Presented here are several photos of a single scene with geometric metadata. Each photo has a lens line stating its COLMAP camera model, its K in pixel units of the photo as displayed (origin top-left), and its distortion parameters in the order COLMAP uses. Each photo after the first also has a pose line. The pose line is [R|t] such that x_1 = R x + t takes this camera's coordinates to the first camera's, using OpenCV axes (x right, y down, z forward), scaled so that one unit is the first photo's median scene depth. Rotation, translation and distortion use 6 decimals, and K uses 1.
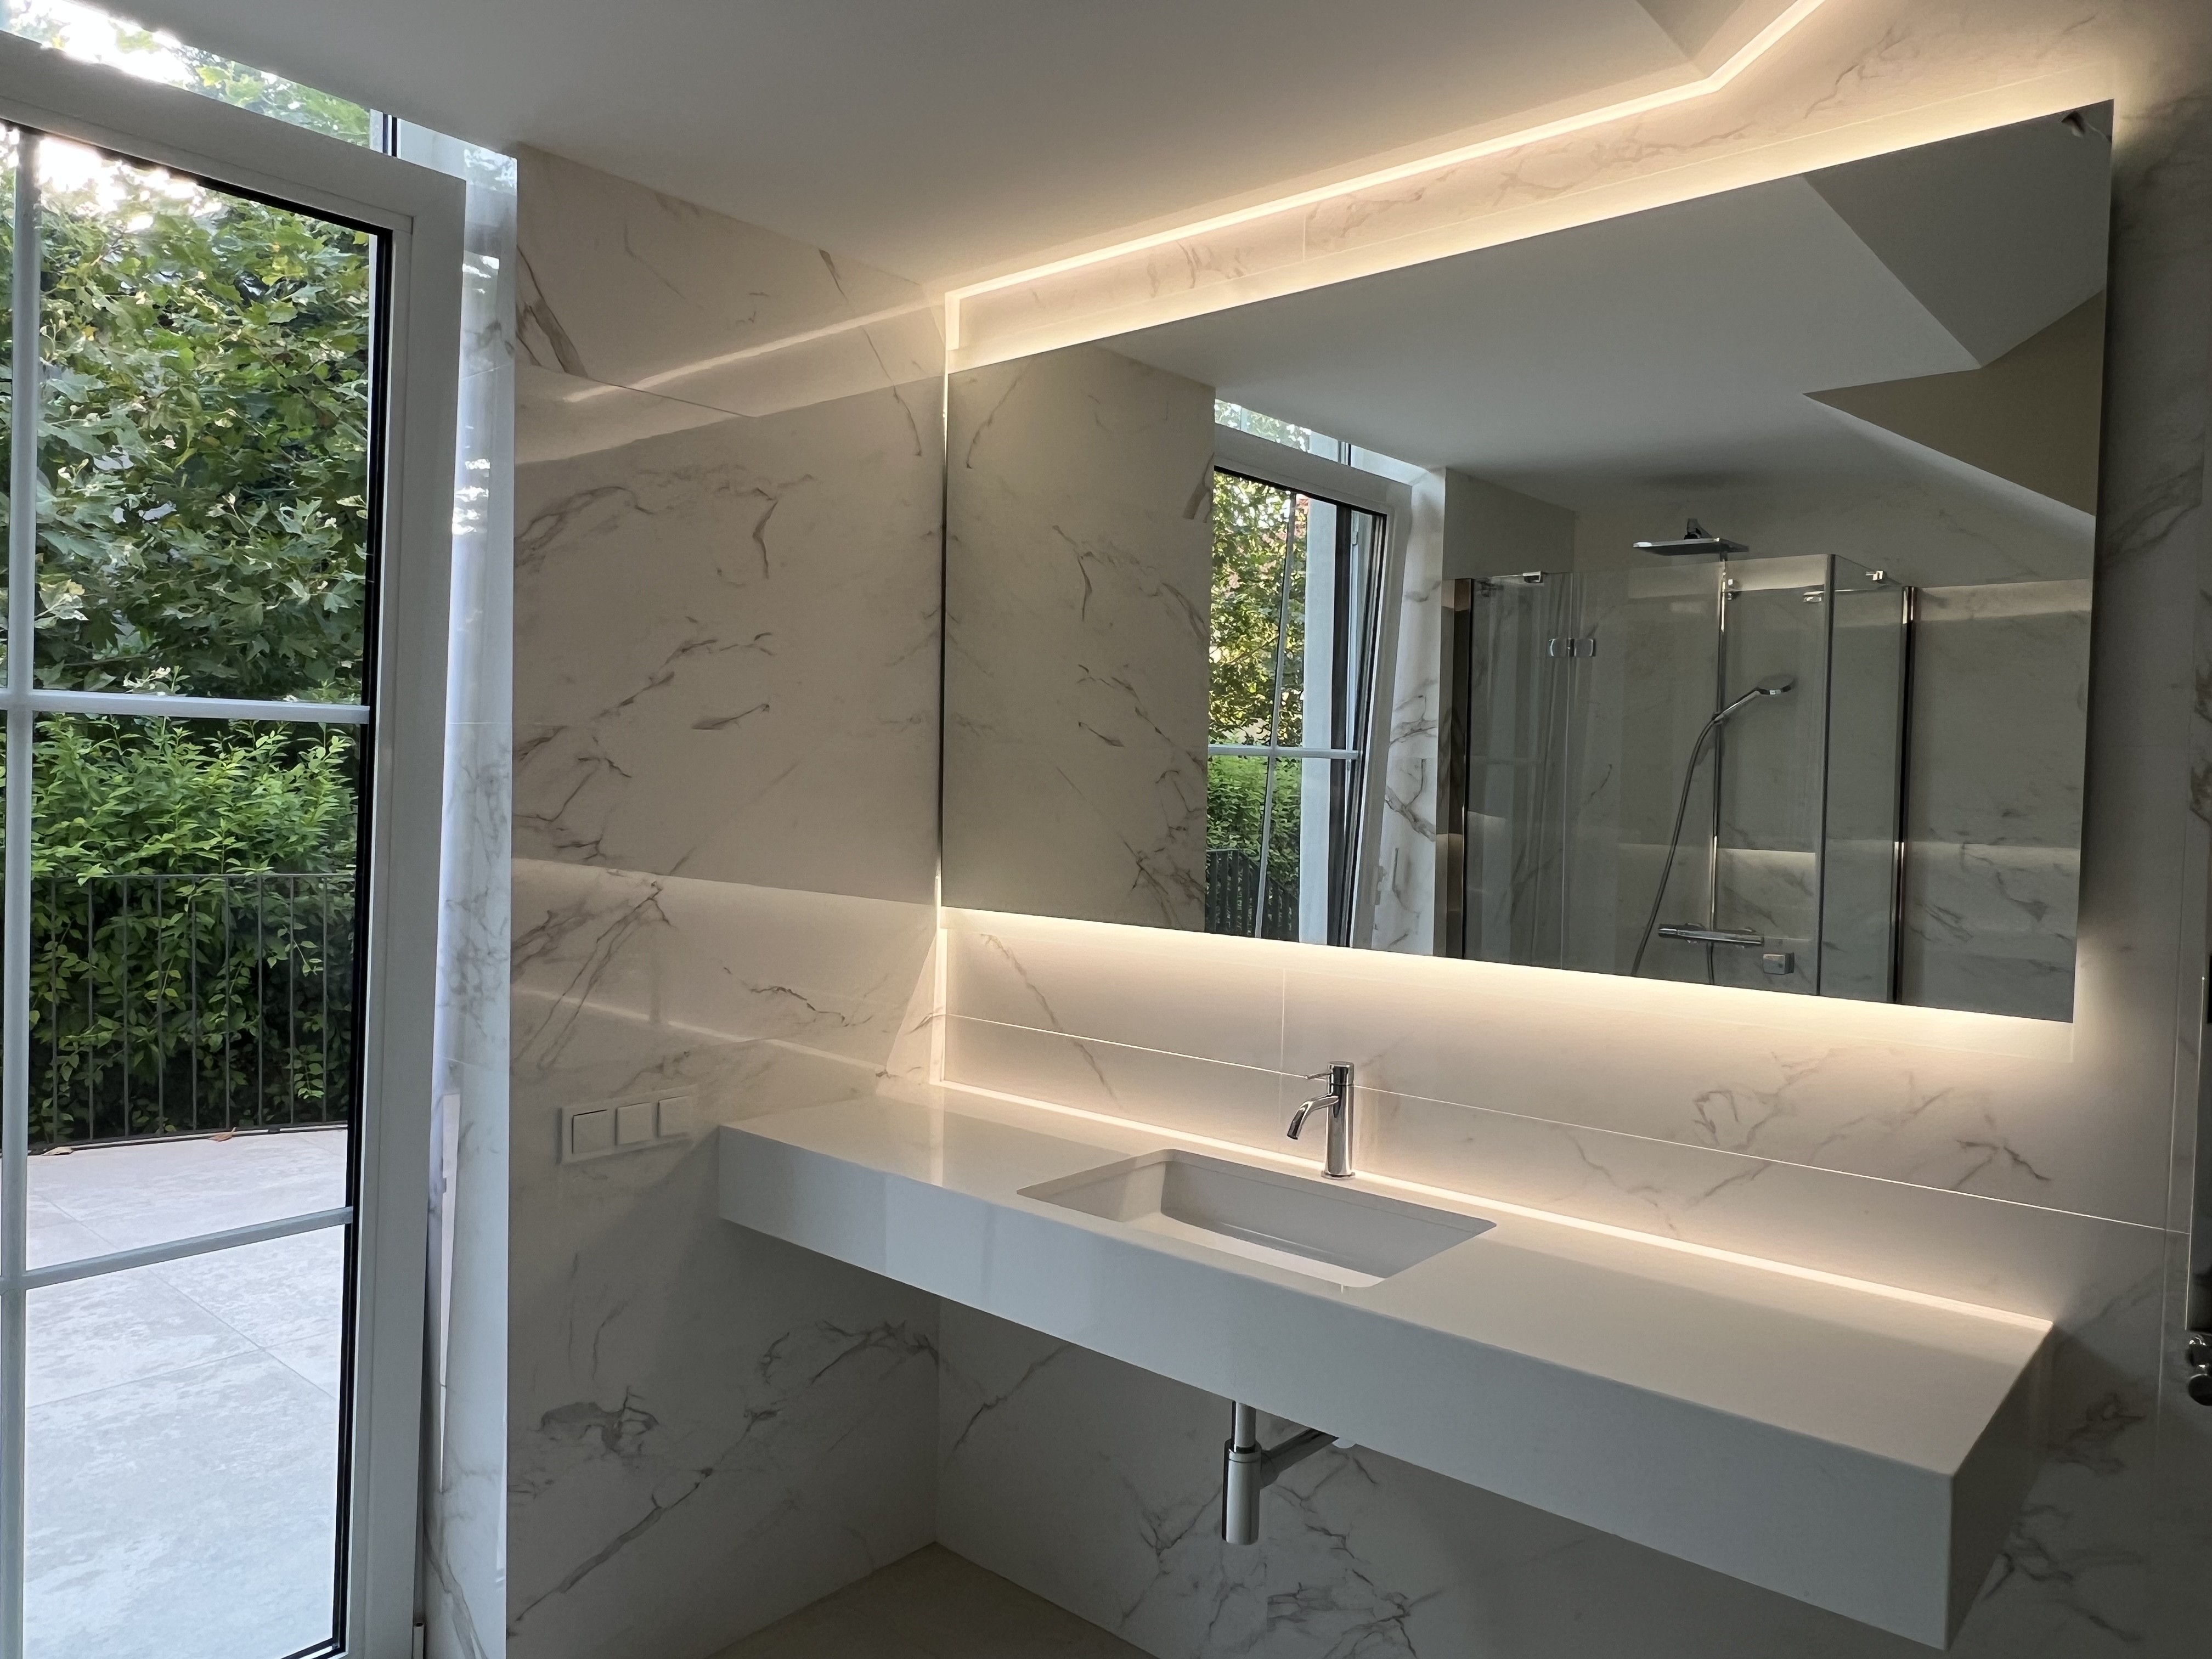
lens RADIAL K [[1486.0, 0, 1105.0], [0, 1486.0, 832.2], [0, 0, 1]] dist [0.001974, -0.000122]
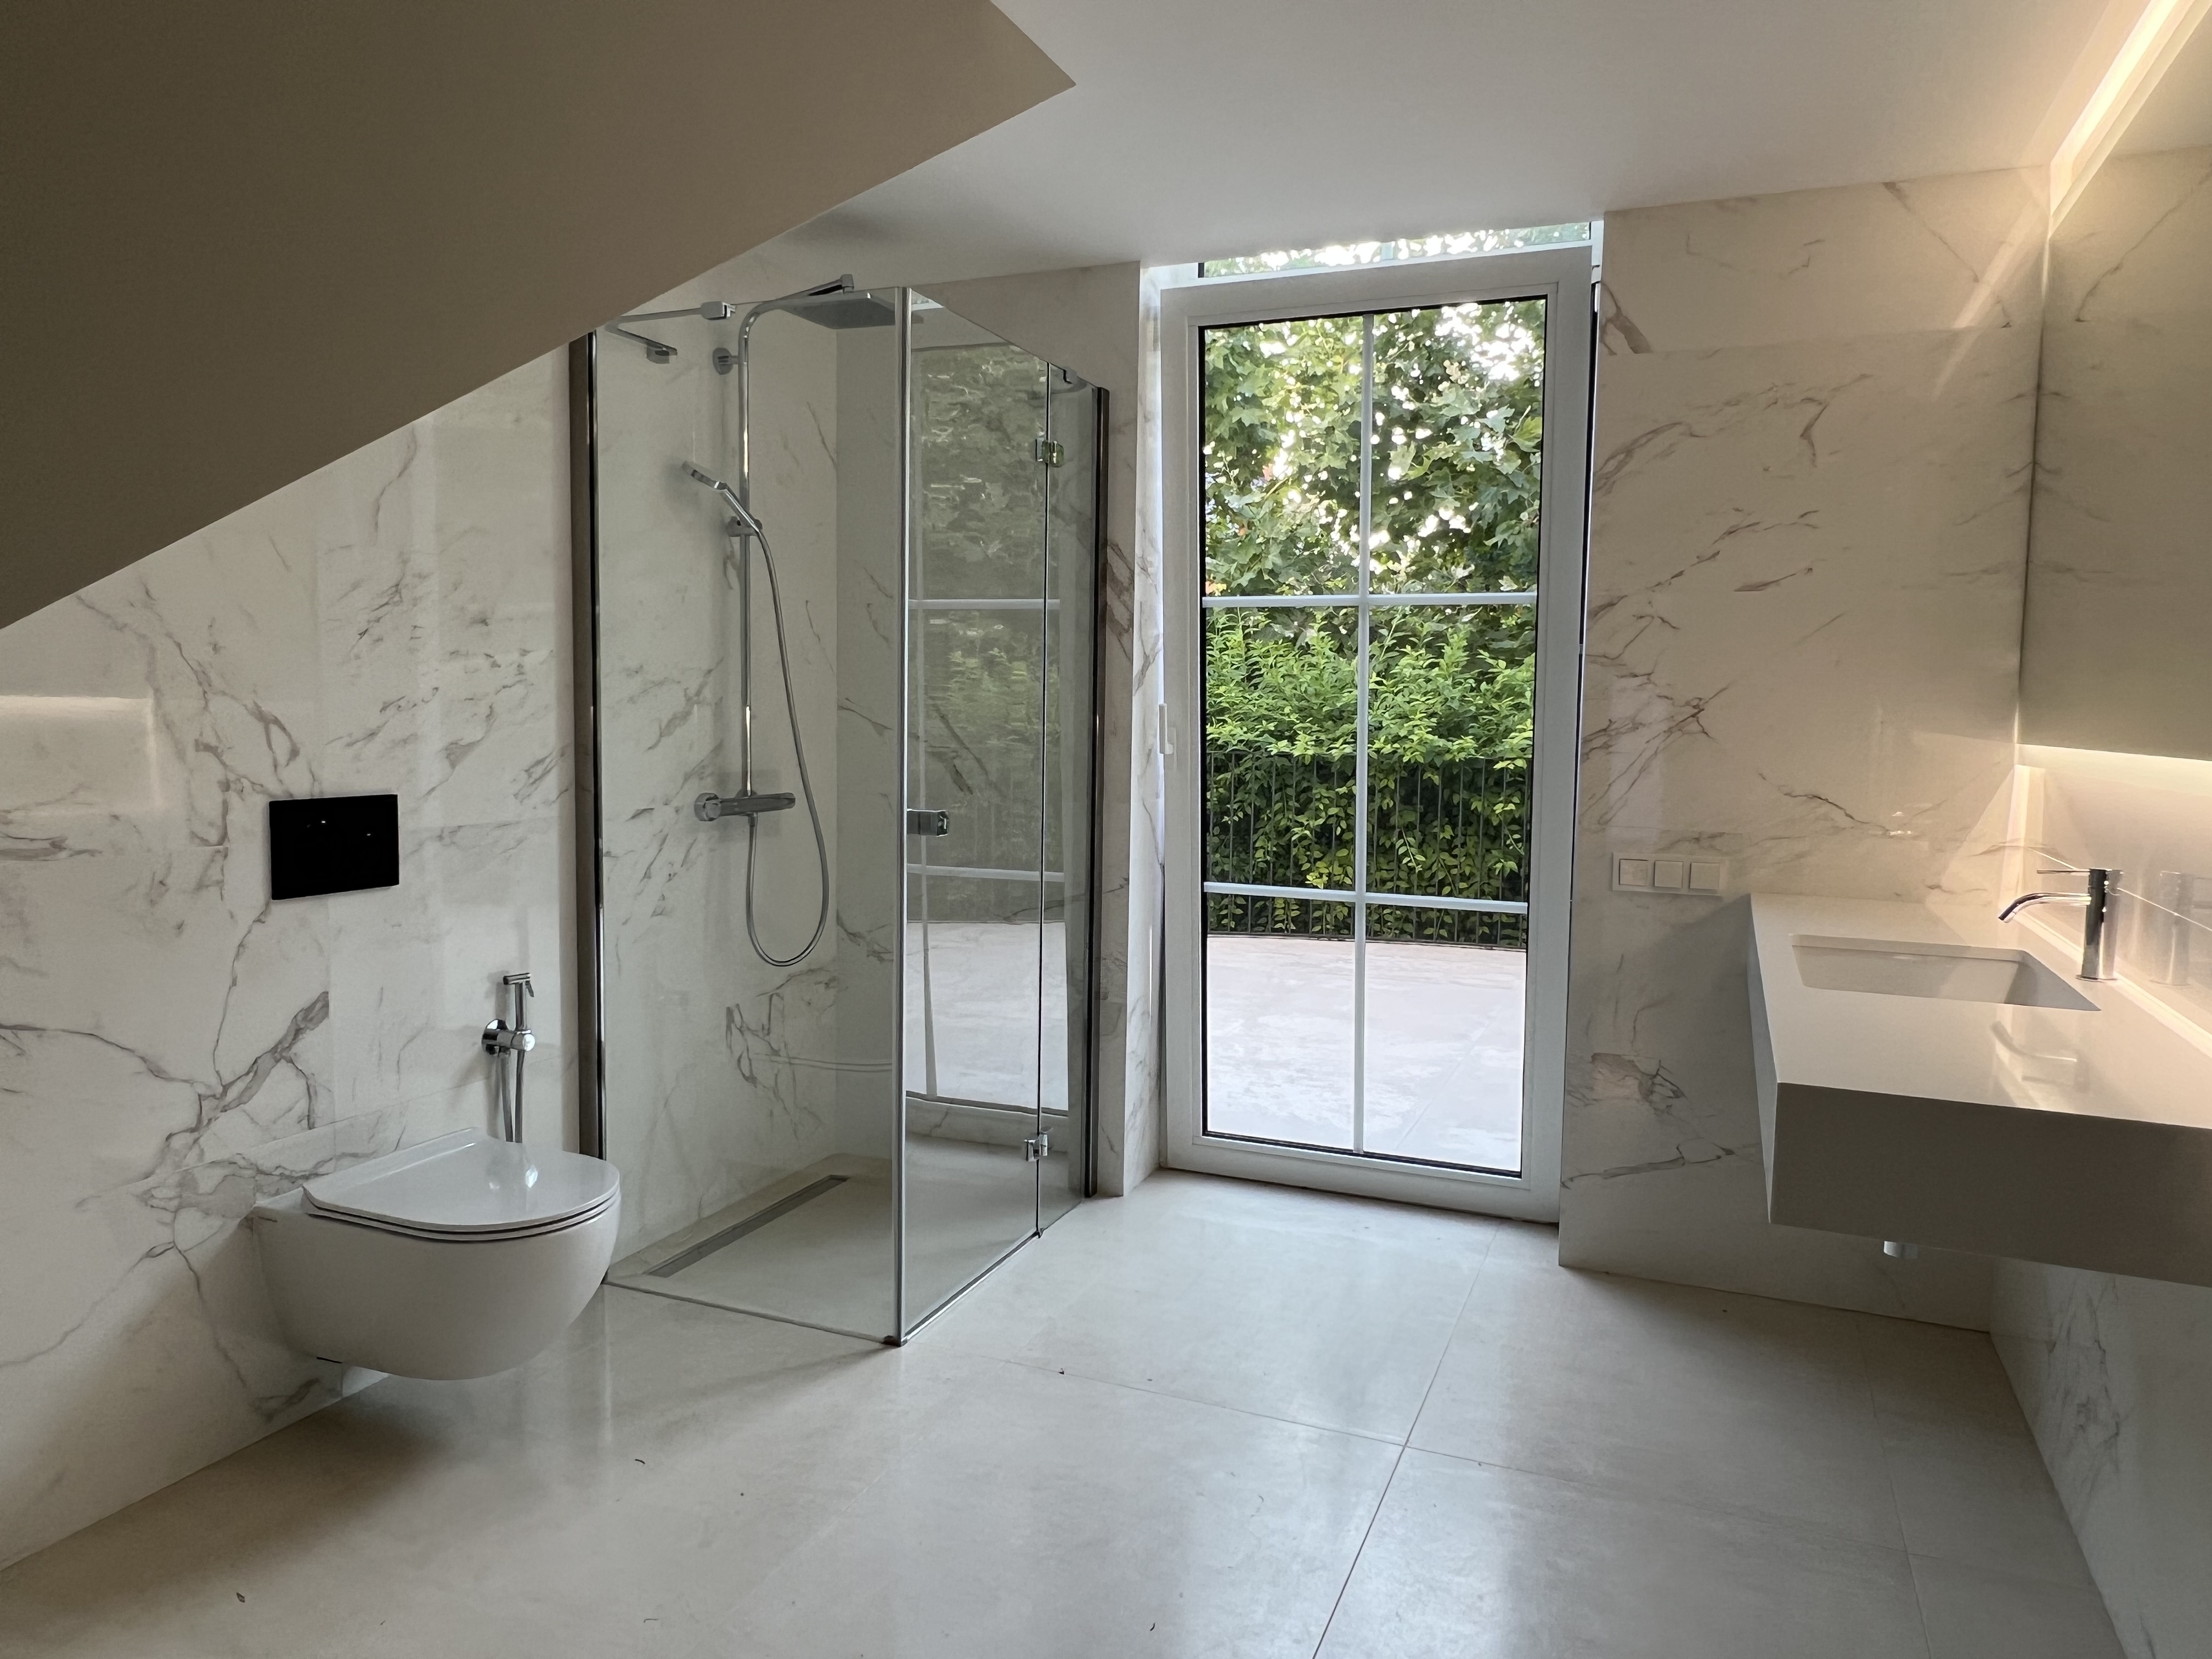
lens RADIAL K [[1459.0, 0, 1106.4], [0, 1459.0, 823.1], [0, 0, 1]] dist [-0.007408, -0.002019]
pose [[0.311398, 0.061436, -0.948292, 0.812442], [-0.044442, 0.997758, 0.050047, 0.099533], [0.949240, 0.026559, 0.313430, 0.054384]]
